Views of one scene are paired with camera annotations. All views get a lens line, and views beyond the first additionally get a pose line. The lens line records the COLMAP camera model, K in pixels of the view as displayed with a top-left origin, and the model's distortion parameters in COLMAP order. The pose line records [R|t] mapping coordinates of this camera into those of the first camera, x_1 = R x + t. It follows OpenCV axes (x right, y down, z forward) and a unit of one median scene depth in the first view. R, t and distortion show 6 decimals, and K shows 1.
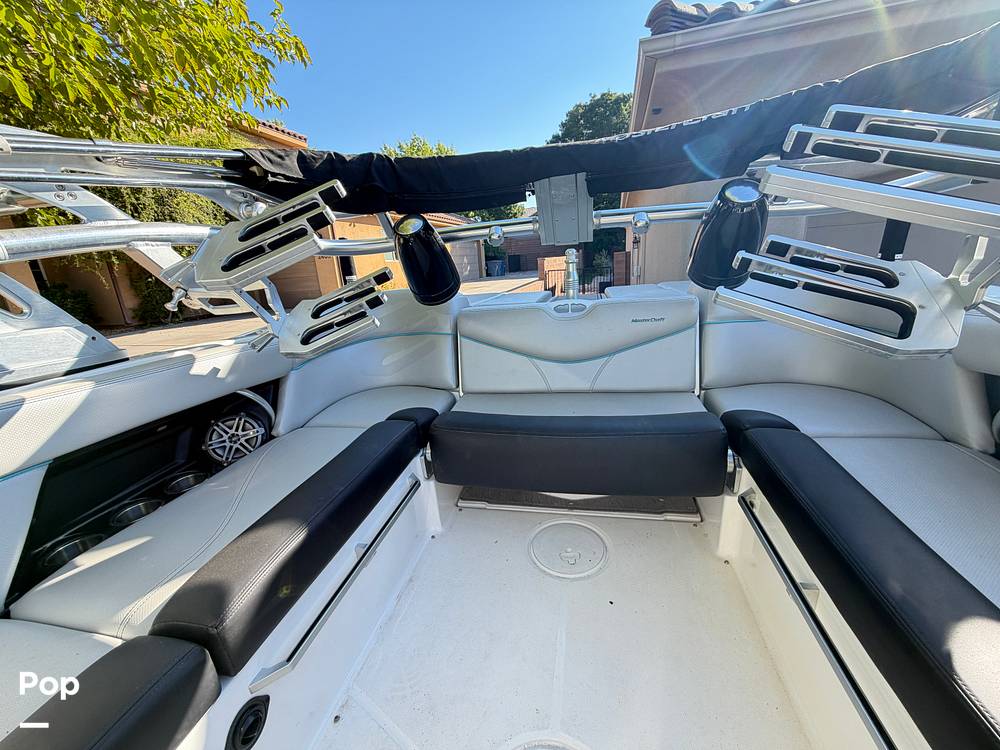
lens RADIAL K [[405.3, 0, 493.2], [0, 405.3, 373.4], [0, 0, 1]] dist [0.000023, 0.000308]
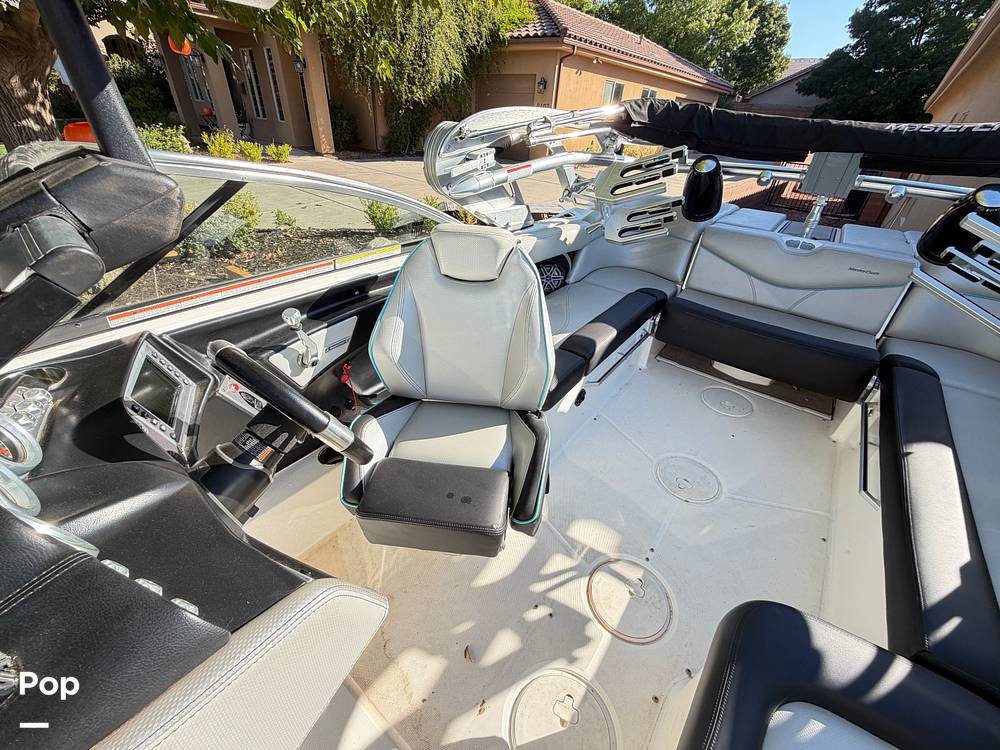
lens RADIAL K [[405.3, 0, 493.2], [0, 405.3, 373.4], [0, 0, 1]] dist [0.000023, 0.000308]
pose [[0.897184, 0.333811, -0.289190, -0.206701], [-0.231659, 0.913163, 0.335361, 0.005748], [0.376025, -0.233887, 0.896606, -0.719439]]
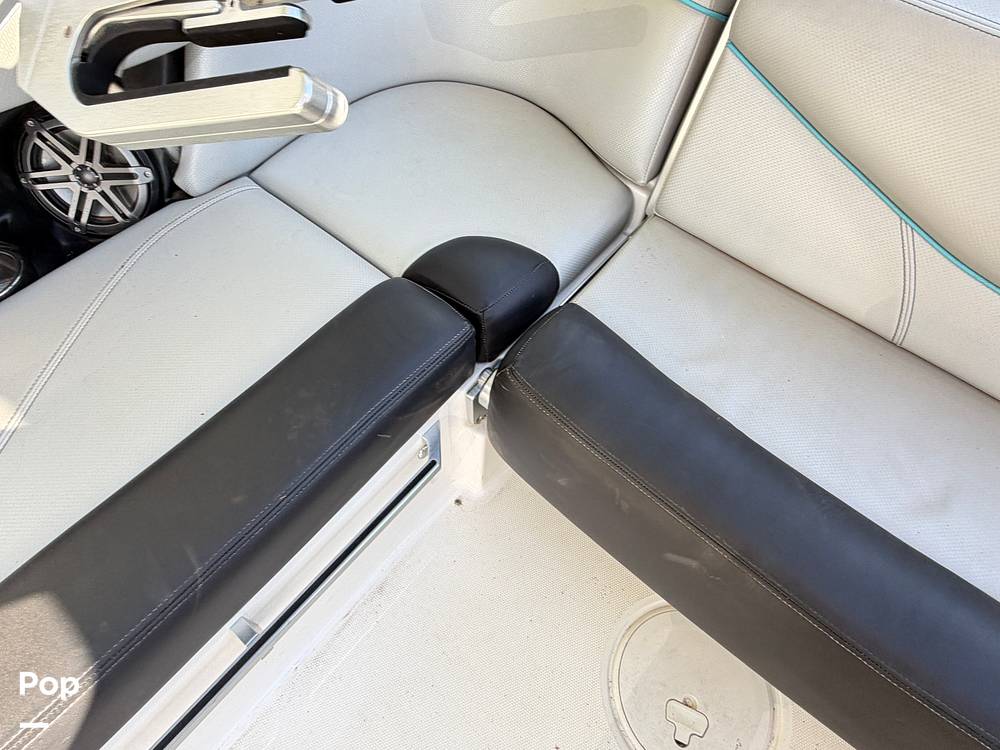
lens RADIAL K [[585.0, 0, 490.0], [0, 585.0, 375.3], [0, 0, 1]] dist [0.001387, -0.000325]
pose [[0.885064, 0.445787, -0.133925, -0.086796], [-0.224146, 0.660343, 0.716732, -0.238559], [0.407946, -0.604335, 0.684368, 0.622053]]
